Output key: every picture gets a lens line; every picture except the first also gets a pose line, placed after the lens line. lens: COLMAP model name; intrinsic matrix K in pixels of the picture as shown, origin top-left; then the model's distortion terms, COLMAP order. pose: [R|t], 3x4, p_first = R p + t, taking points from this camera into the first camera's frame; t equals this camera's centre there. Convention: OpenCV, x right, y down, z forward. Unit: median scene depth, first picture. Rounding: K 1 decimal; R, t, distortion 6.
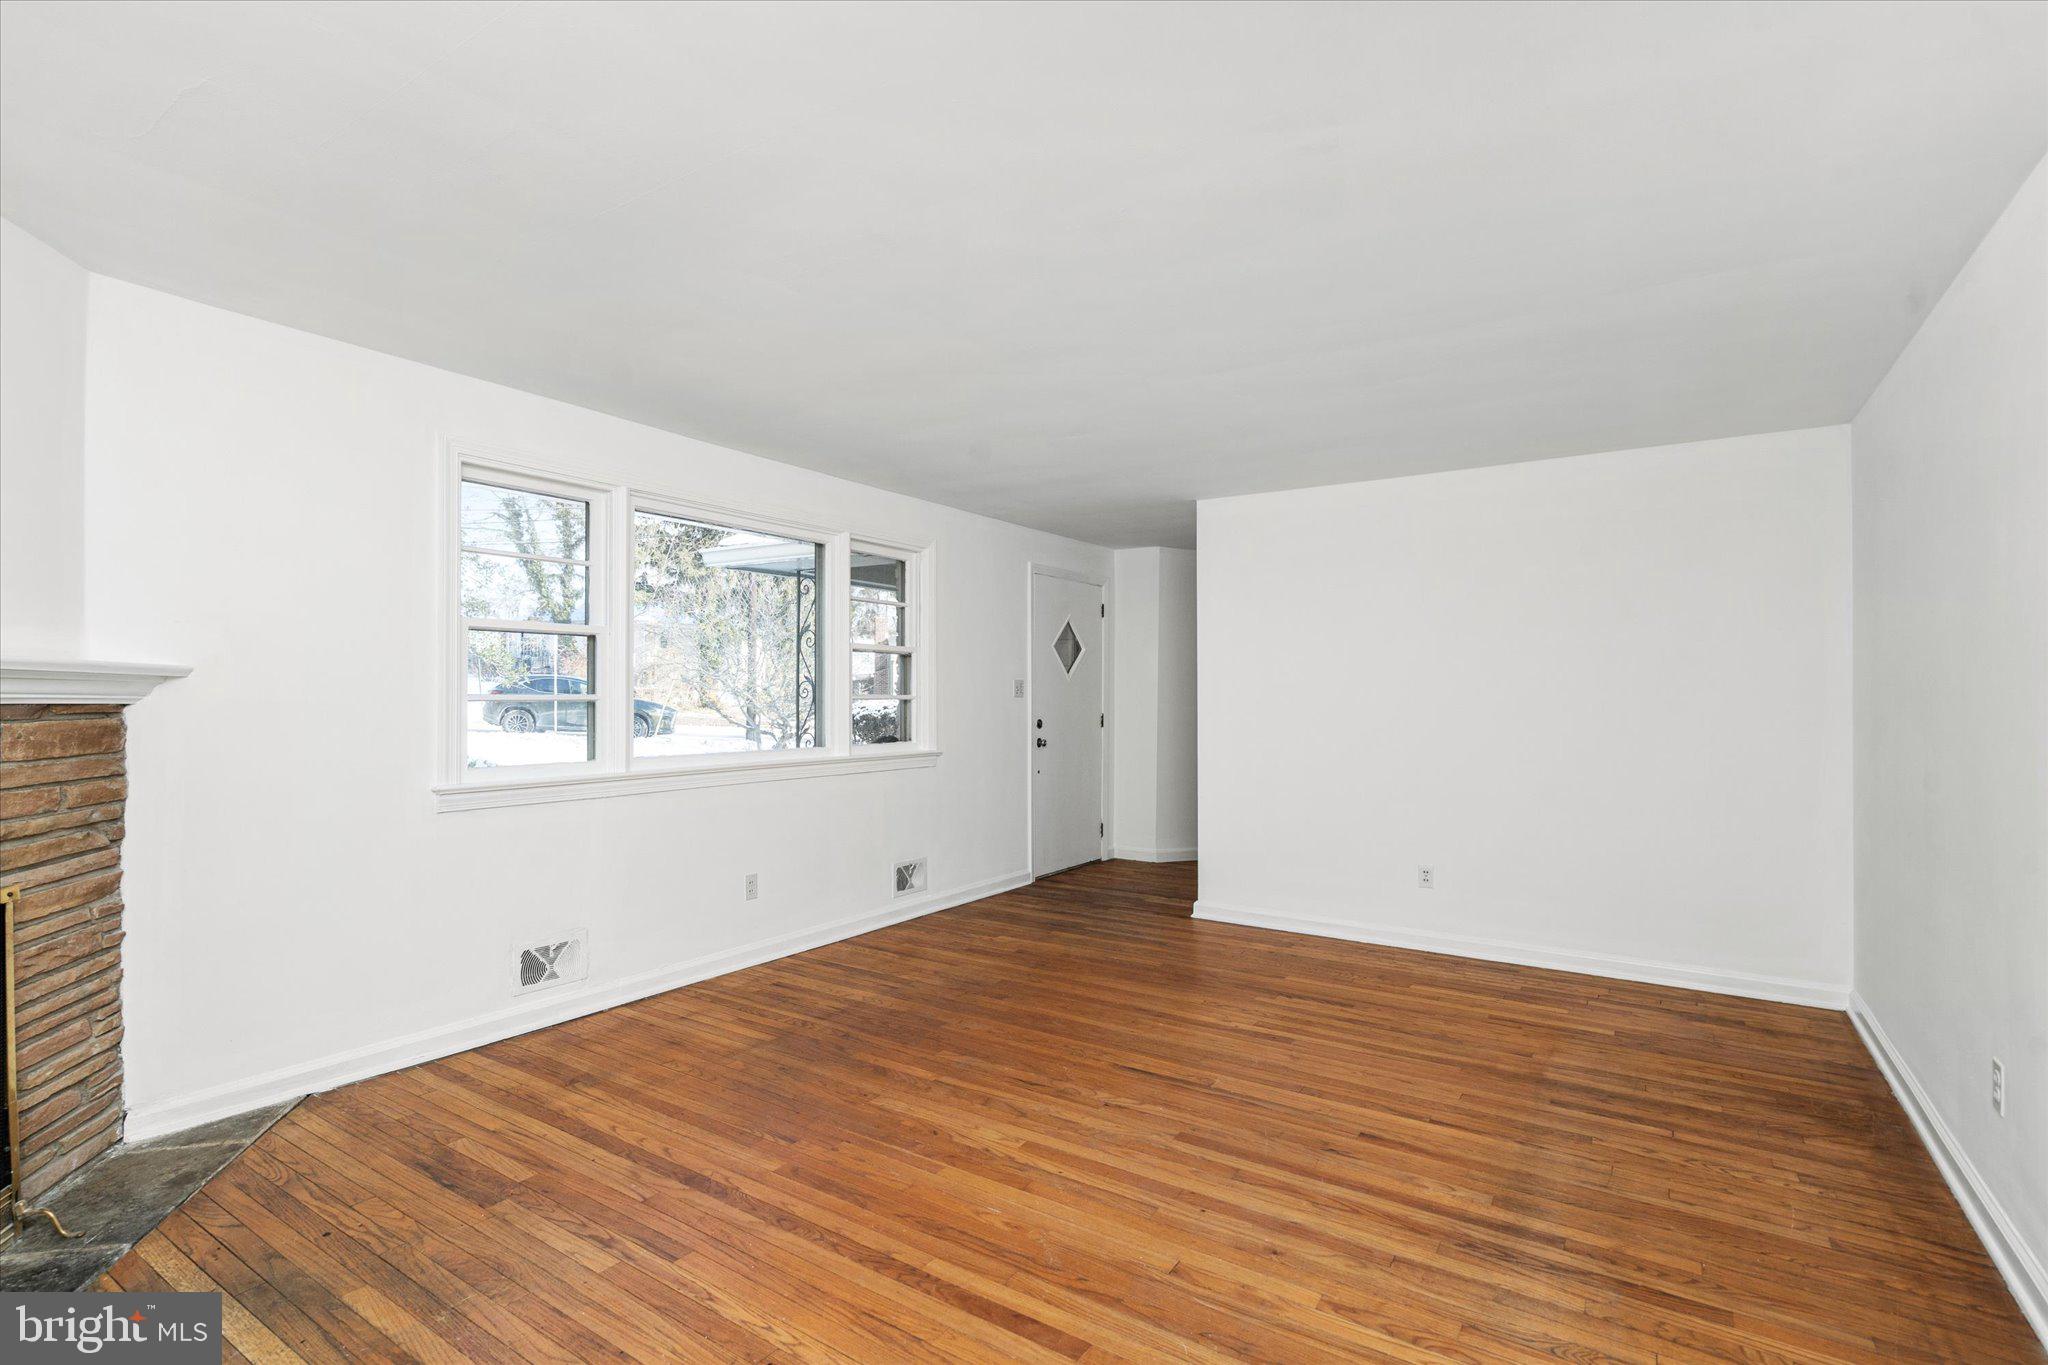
lens RADIAL K [[951.6, 0, 1005.3], [0, 951.6, 691.2], [0, 0, 1]] dist [-0.005043, 0.000308]
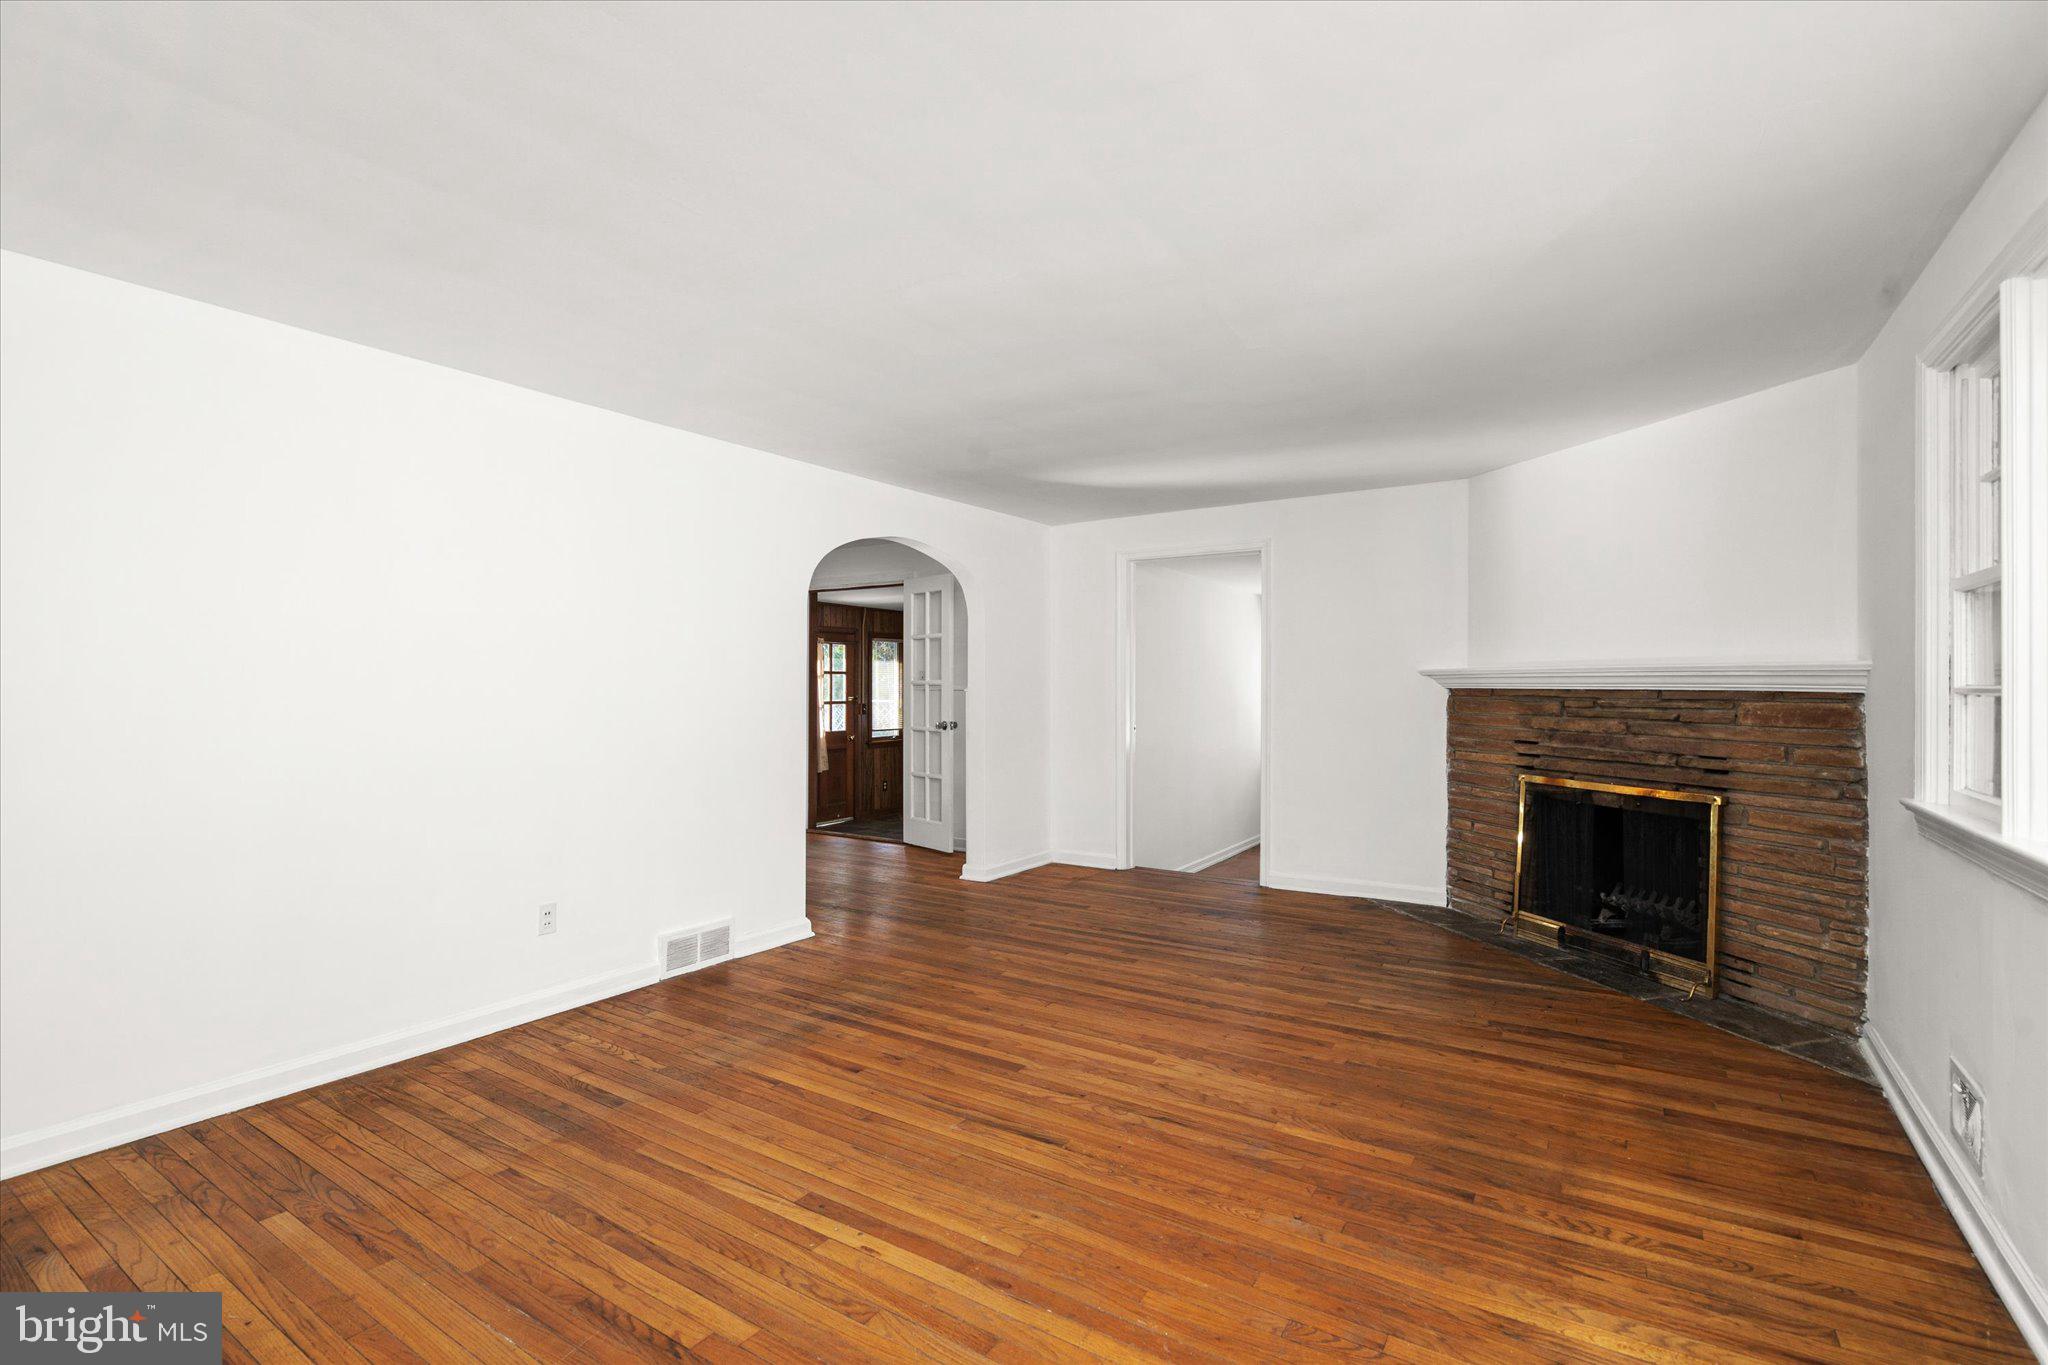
lens RADIAL K [[951.6, 0, 1027.0], [0, 951.6, 679.3], [0, 0, 1]] dist [-0.005043, 0.000308]
pose [[-0.999591, -0.003680, -0.028356, 0.202834], [-0.003462, 0.999964, -0.007719, 0.007899], [0.028383, -0.007618, -0.999568, 2.088536]]
